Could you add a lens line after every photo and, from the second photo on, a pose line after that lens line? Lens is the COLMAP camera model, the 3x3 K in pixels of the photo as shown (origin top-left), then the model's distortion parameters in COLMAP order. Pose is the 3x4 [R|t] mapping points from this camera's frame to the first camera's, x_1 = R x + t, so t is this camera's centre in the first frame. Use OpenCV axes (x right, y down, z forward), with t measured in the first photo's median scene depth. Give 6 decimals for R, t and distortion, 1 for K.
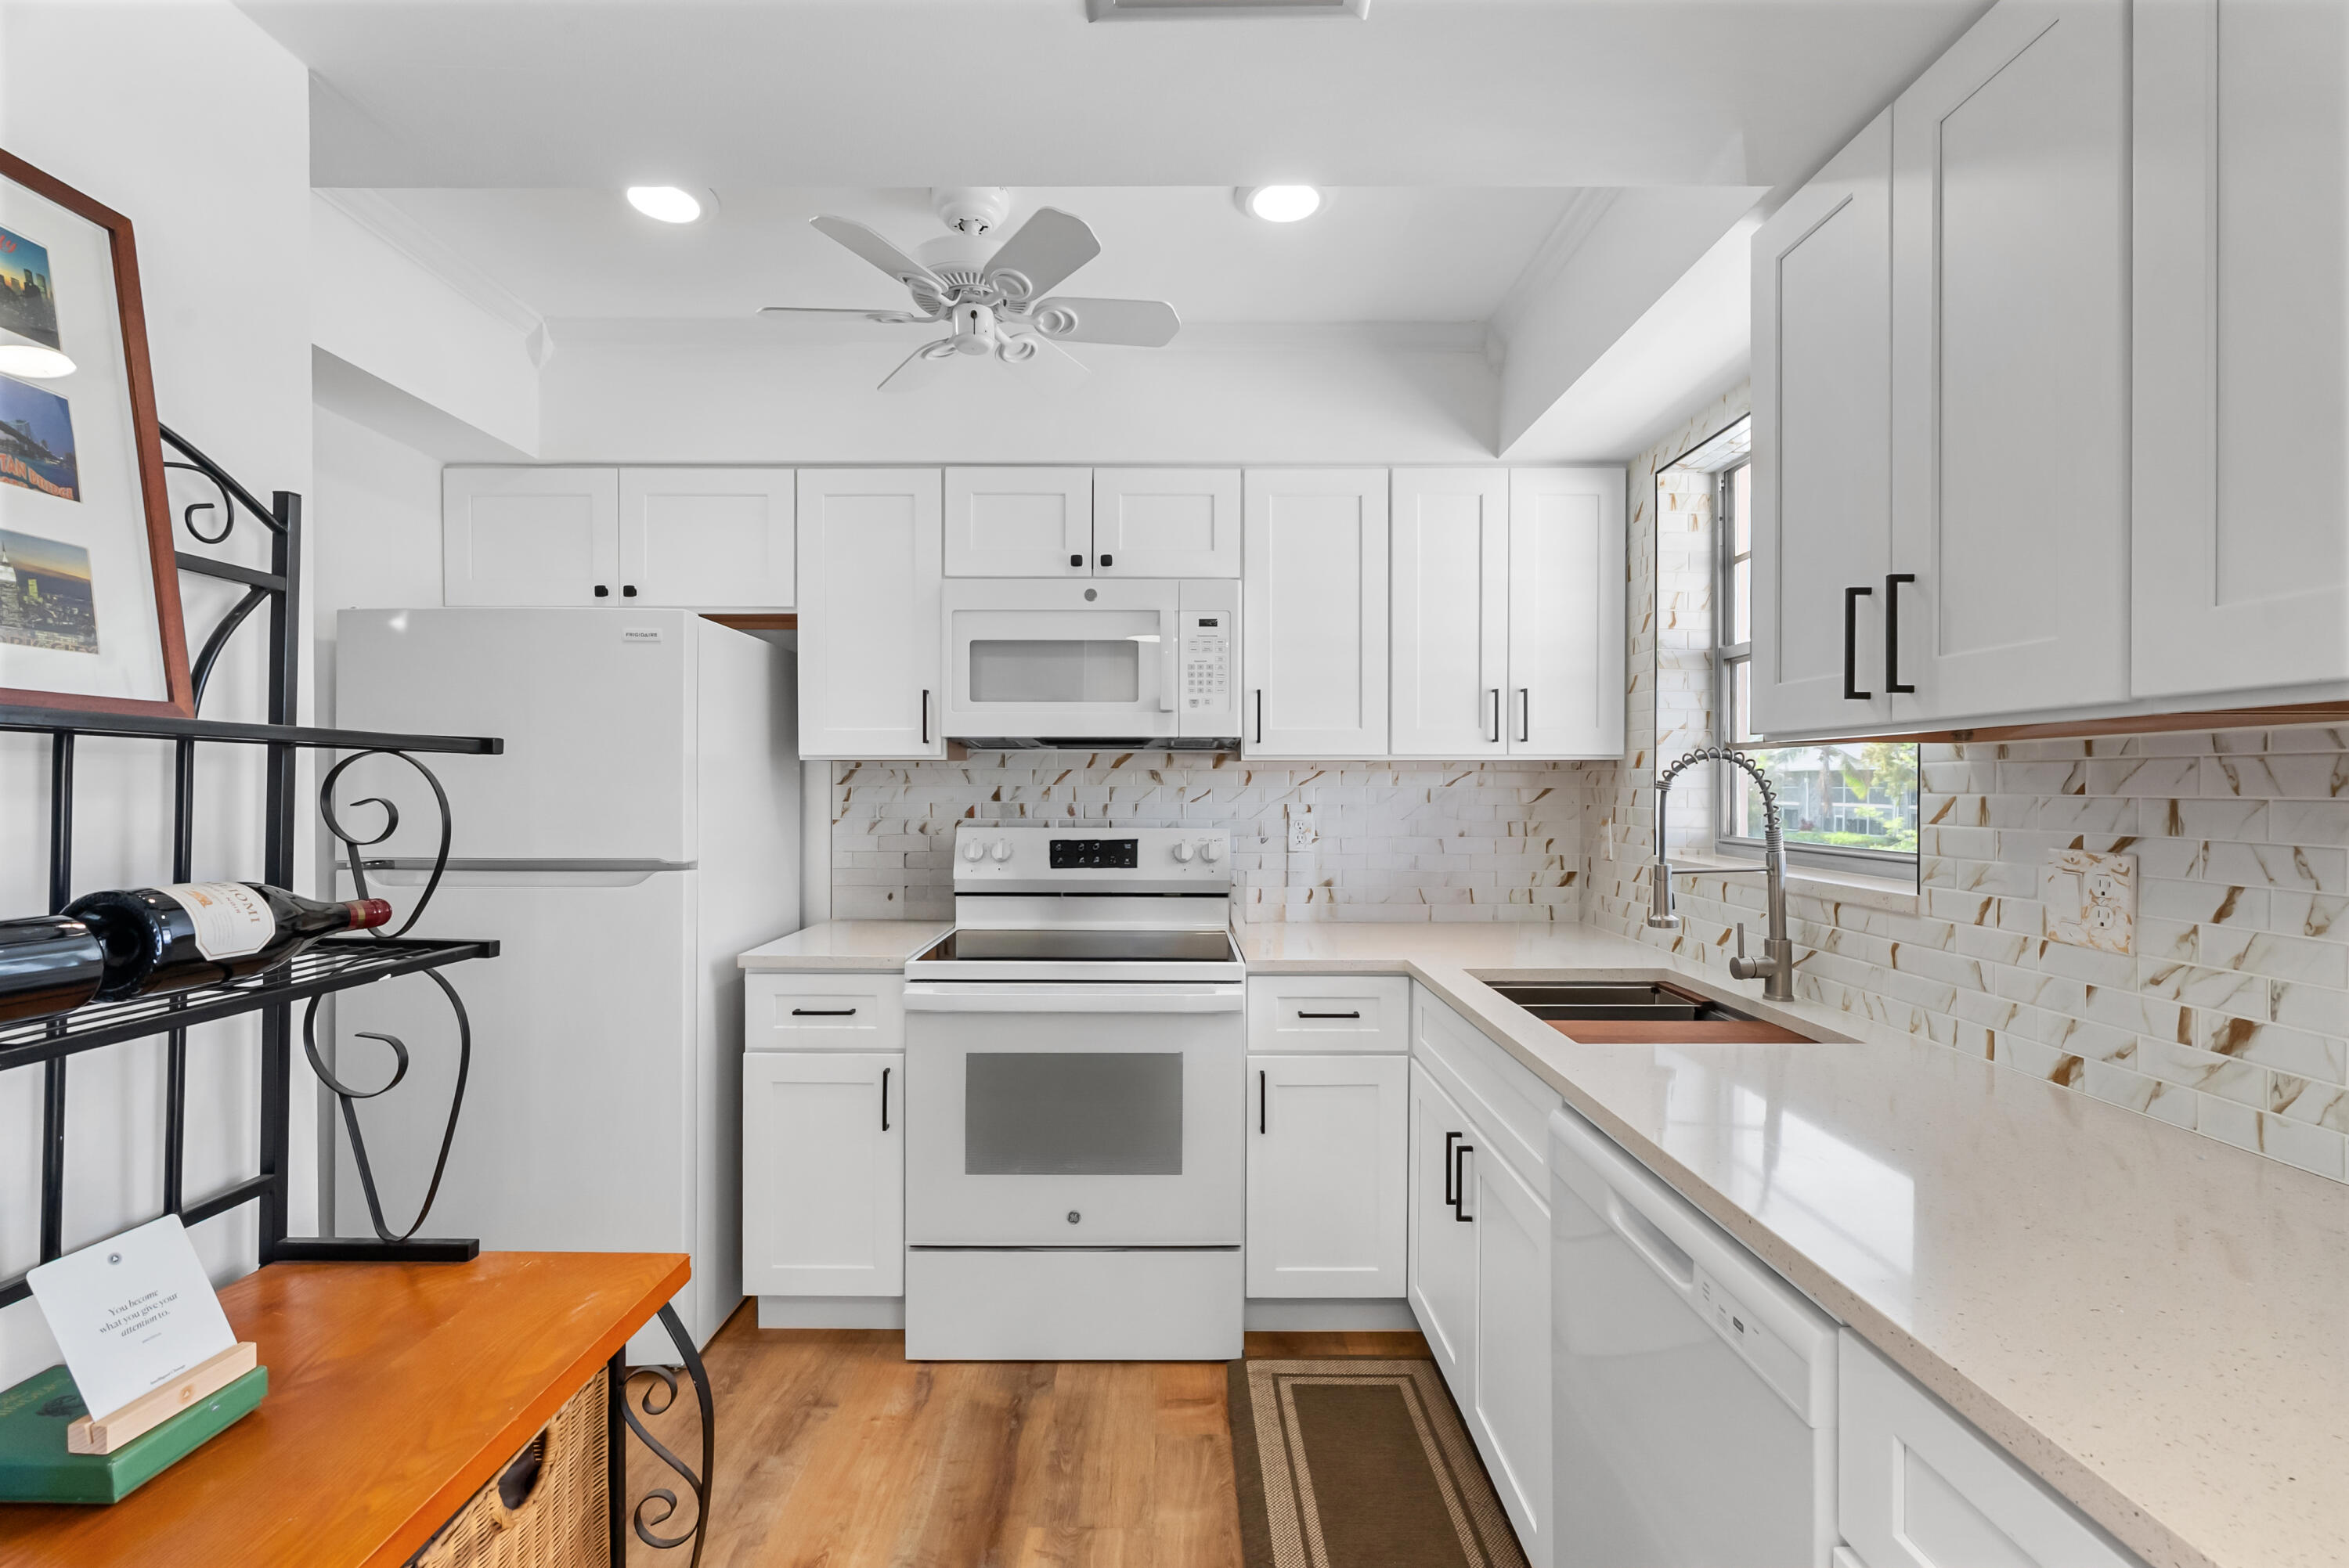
lens RADIAL K [[1056.1, 0, 1172.1], [0, 1056.1, 782.0], [0, 0, 1]] dist [0.001814, 0.001859]
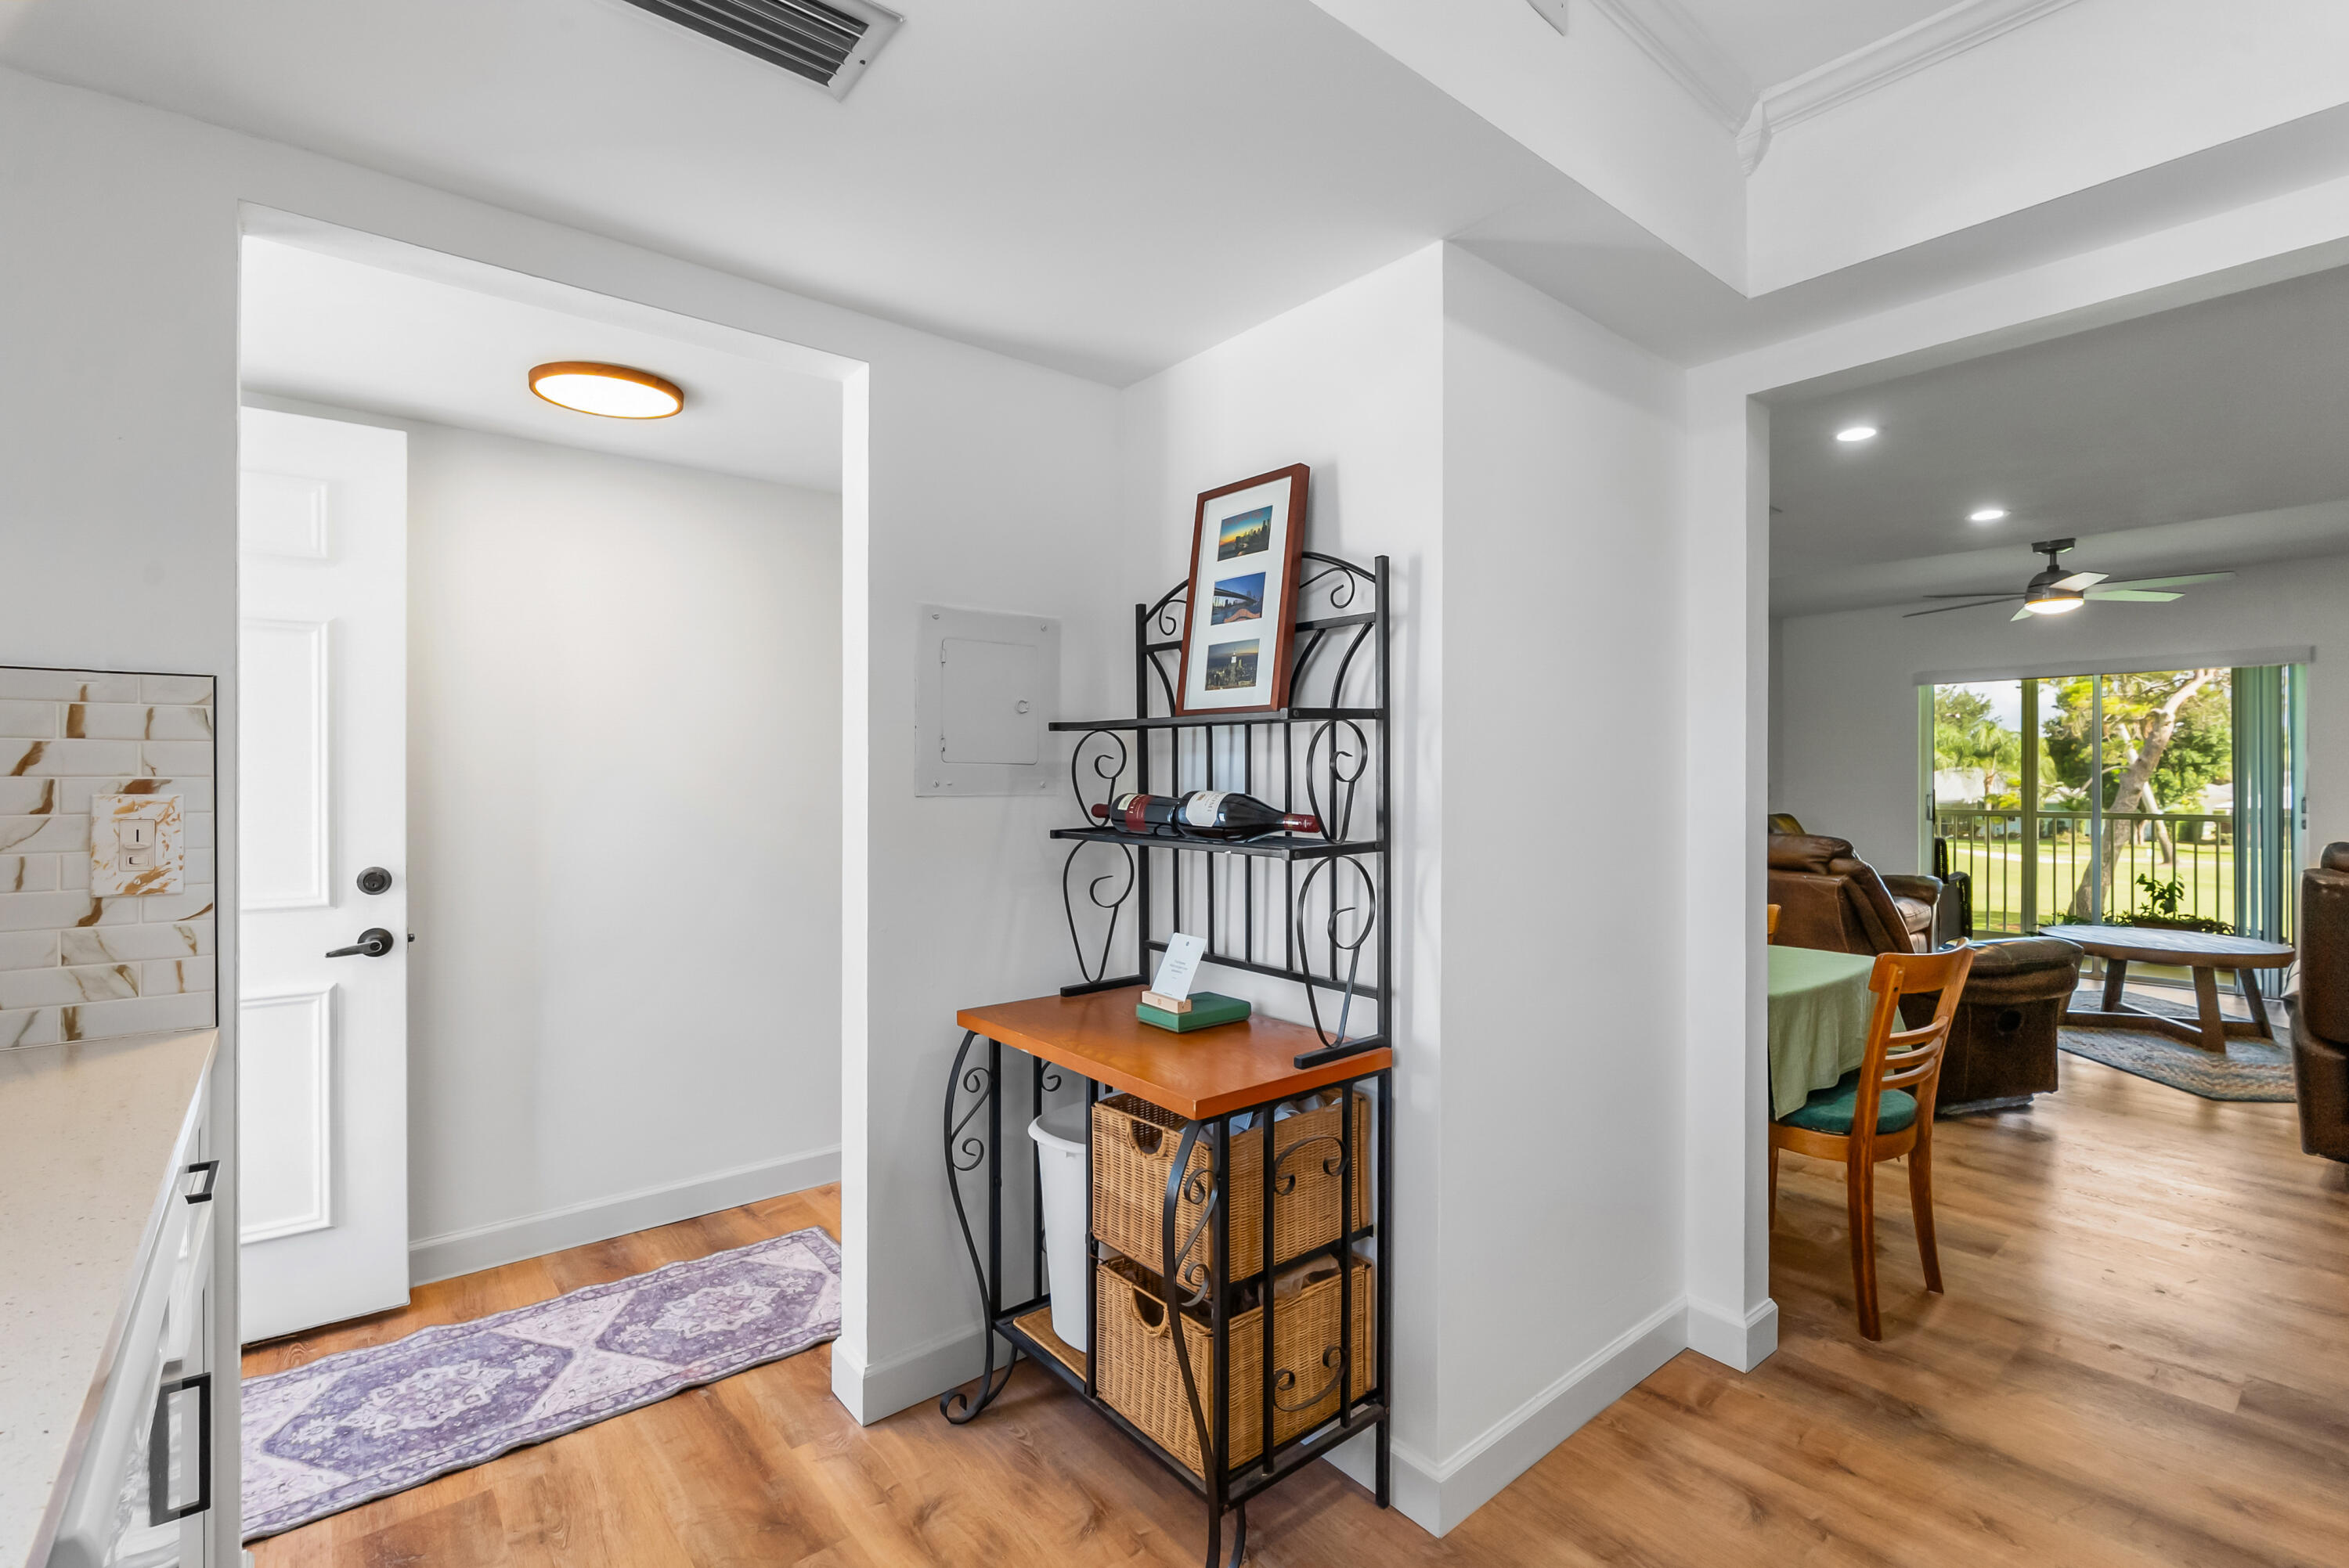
lens RADIAL K [[1056.1, 0, 1167.3], [0, 1056.1, 784.6], [0, 0, 1]] dist [0.001814, 0.001859]
pose [[-0.772009, -0.002025, -0.635609, 0.422969], [-0.001670, 0.999998, -0.001157, 0.069268], [0.635610, 0.000169, -0.772011, 2.160224]]
